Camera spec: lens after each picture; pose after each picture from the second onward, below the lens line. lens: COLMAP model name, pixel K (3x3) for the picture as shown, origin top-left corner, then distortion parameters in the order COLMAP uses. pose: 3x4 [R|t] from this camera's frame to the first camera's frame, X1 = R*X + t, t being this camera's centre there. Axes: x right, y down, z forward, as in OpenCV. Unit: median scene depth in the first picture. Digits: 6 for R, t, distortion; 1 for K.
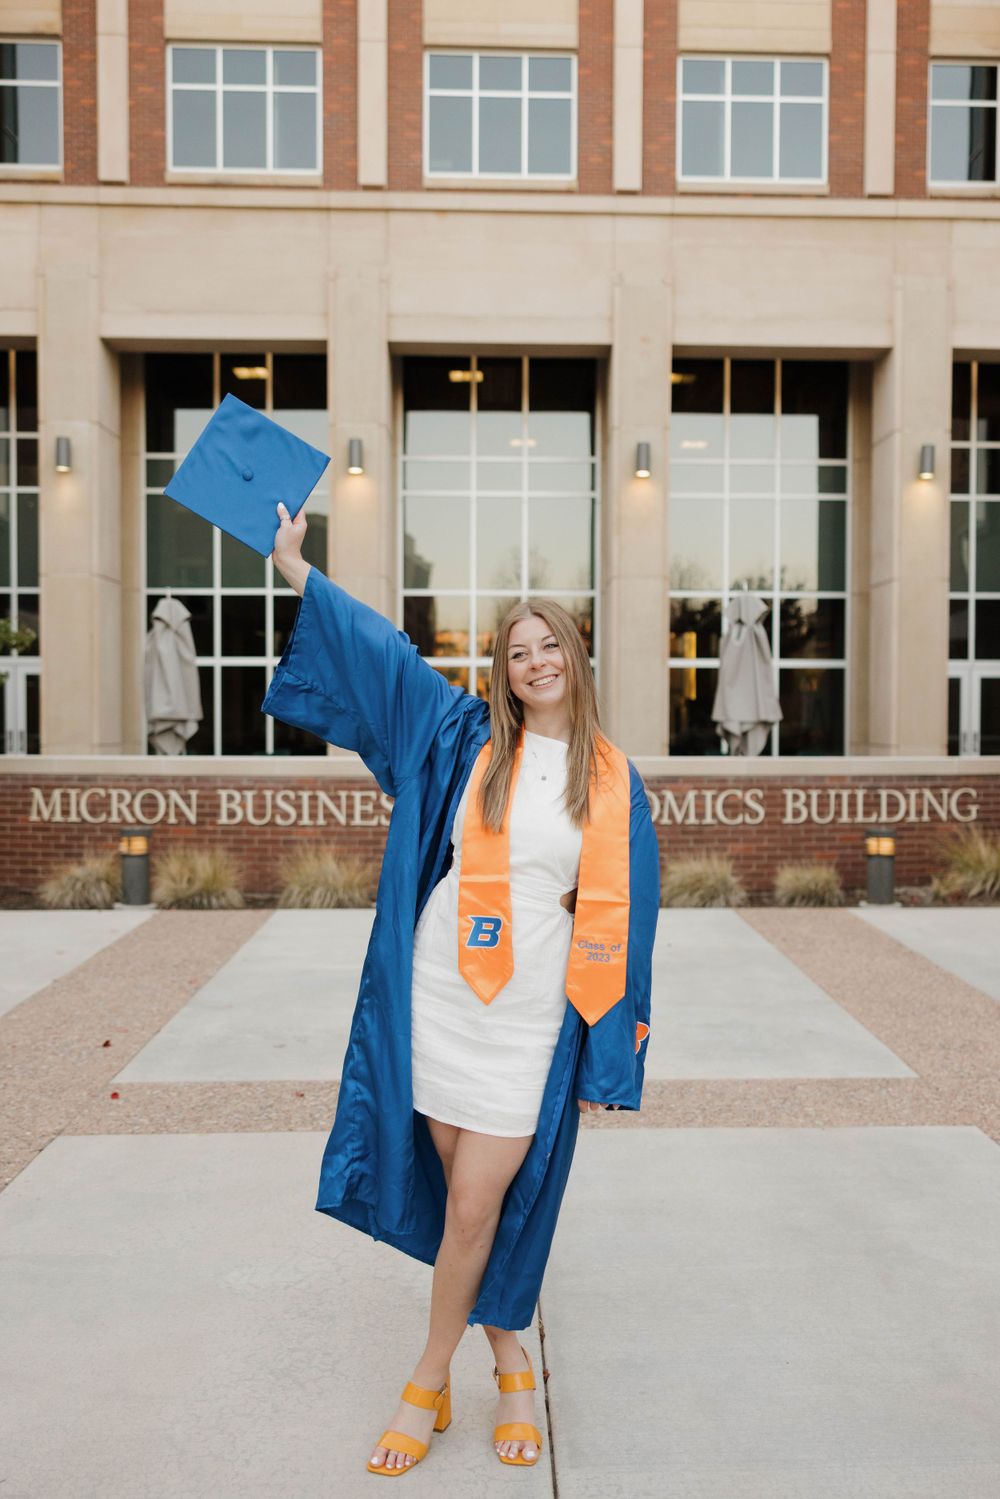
lens RADIAL K [[1253.0, 0, 526.8], [0, 1253.0, 749.1], [0, 0, 1]] dist [-0.002689, 0.002549]
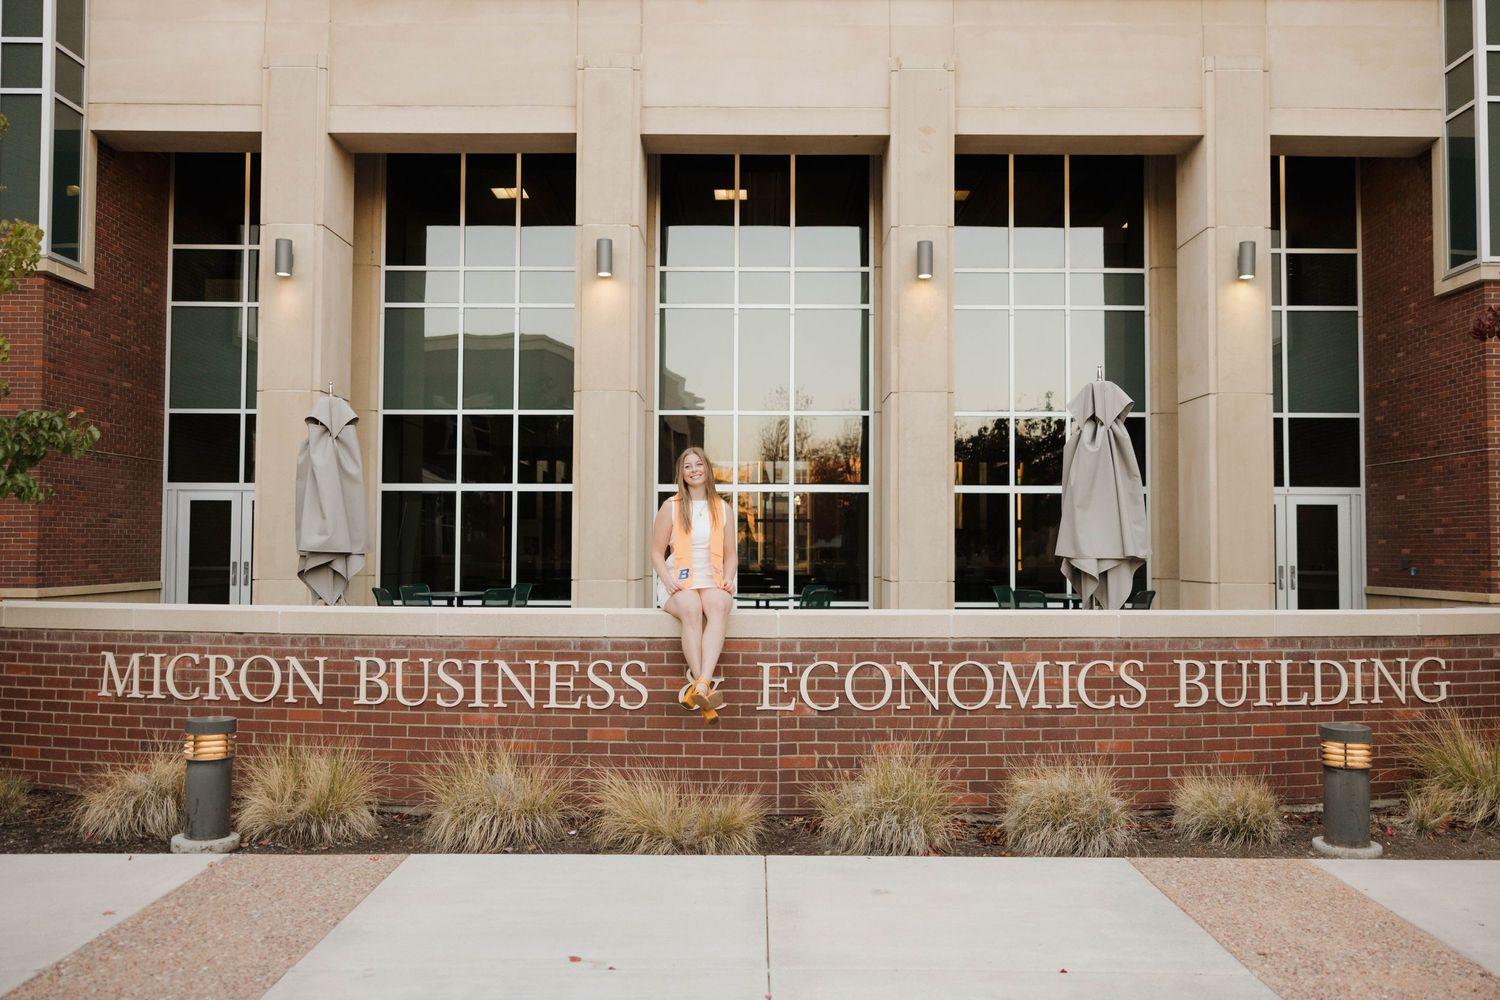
lens RADIAL K [[1253.8, 0, 750.0], [0, 1253.8, 500.0], [0, 0, 1]] dist [-0.002689, 0.002549]
pose [[0.999437, 0.000694, -0.033542, -0.003797], [-0.002819, 0.997986, -0.063367, -0.010062], [0.033430, 0.063425, 0.997427, 0.297708]]
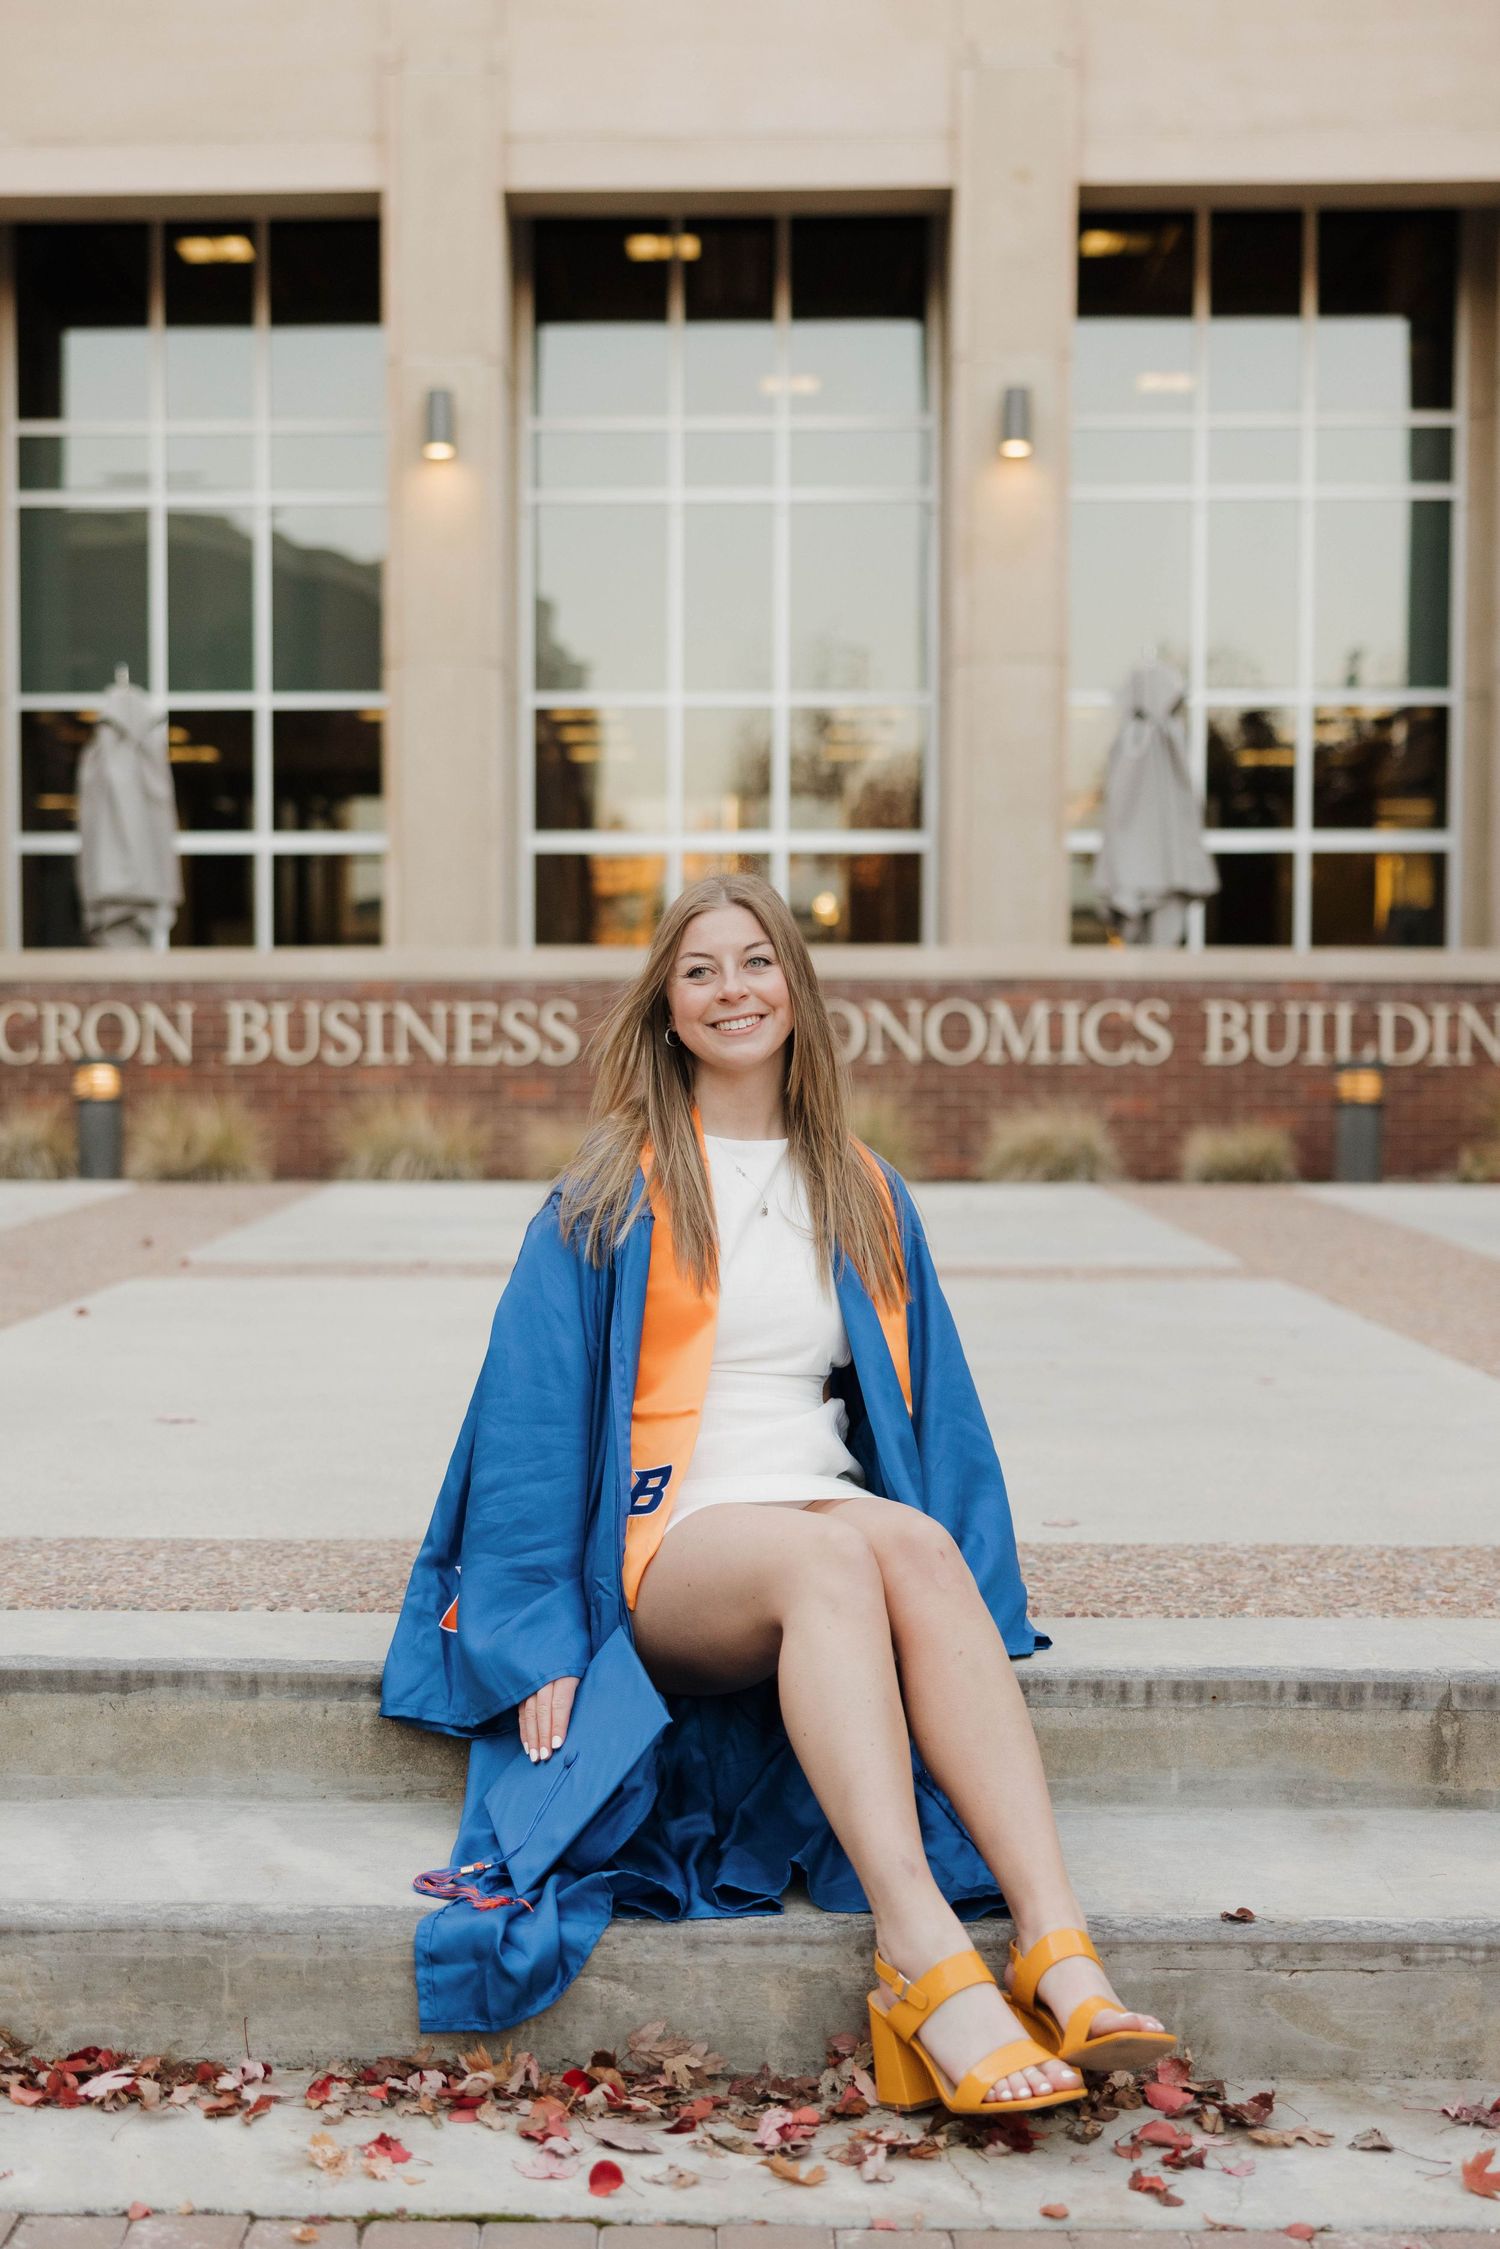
lens RADIAL K [[2729.6, 0, 619.2], [0, 2729.6, 1125.0], [0, 0, 1]] dist [0.016539, -0.022633]
pose [[0.997854, 0.001528, -0.065456, 0.019695], [0.000081, 0.999698, 0.024581, 0.056206], [0.065474, -0.024534, 0.997553, -0.255974]]
